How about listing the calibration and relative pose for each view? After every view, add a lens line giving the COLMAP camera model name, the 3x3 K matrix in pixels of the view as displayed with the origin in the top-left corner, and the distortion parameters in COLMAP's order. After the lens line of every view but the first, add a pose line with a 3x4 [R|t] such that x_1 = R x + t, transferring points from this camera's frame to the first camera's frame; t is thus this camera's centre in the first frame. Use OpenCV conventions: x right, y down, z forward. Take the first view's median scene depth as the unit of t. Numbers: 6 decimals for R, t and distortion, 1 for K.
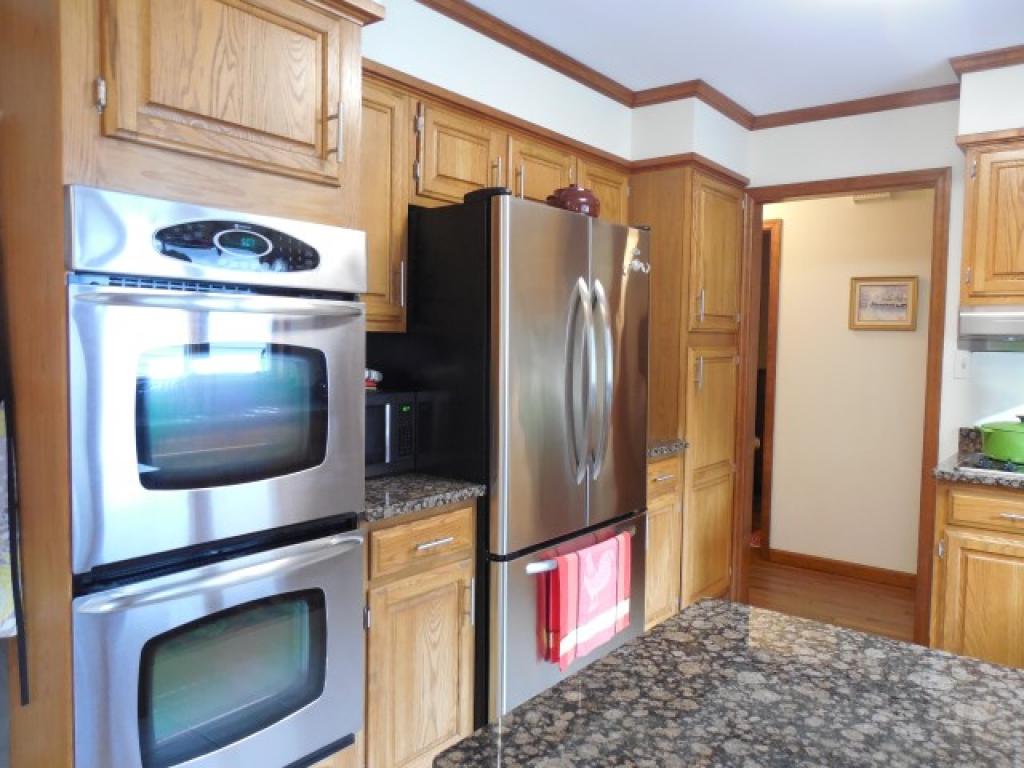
lens RADIAL K [[767.2, 0, 514.6], [0, 767.2, 380.4], [0, 0, 1]] dist [0.003596, -0.009333]
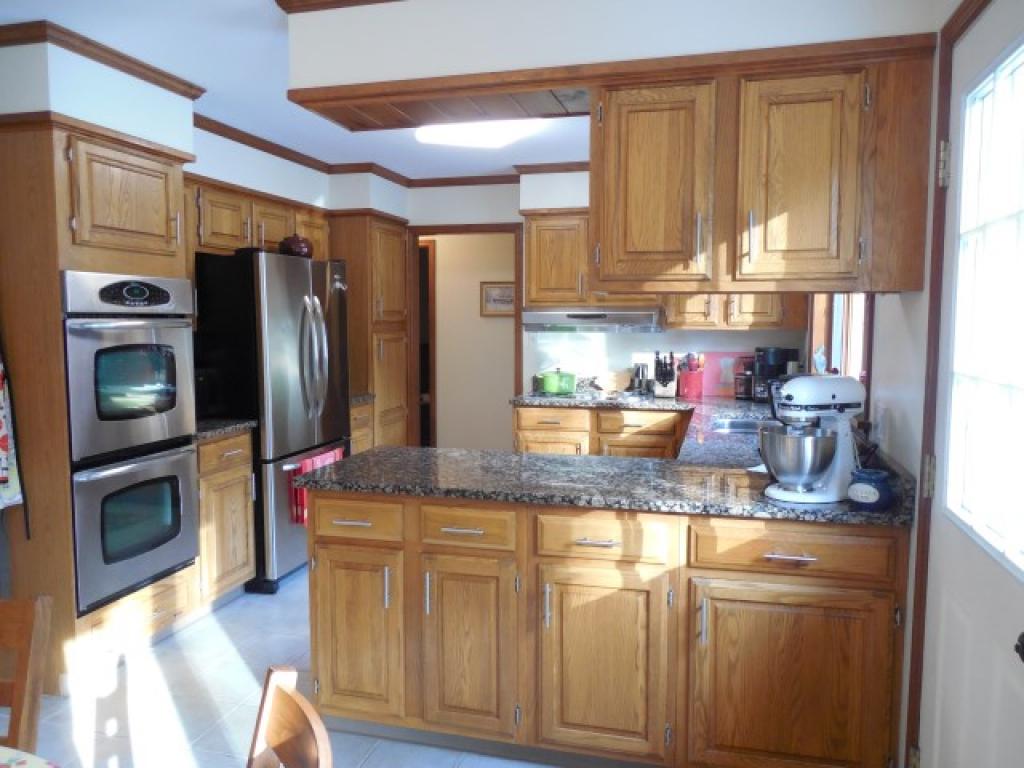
lens RADIAL K [[767.2, 0, 514.3], [0, 767.2, 378.6], [0, 0, 1]] dist [0.003596, -0.009333]
pose [[0.922685, -0.048280, 0.382521, -0.144999], [0.036172, 0.998593, 0.038787, -0.002136], [-0.383855, -0.021951, 0.923132, -0.731735]]
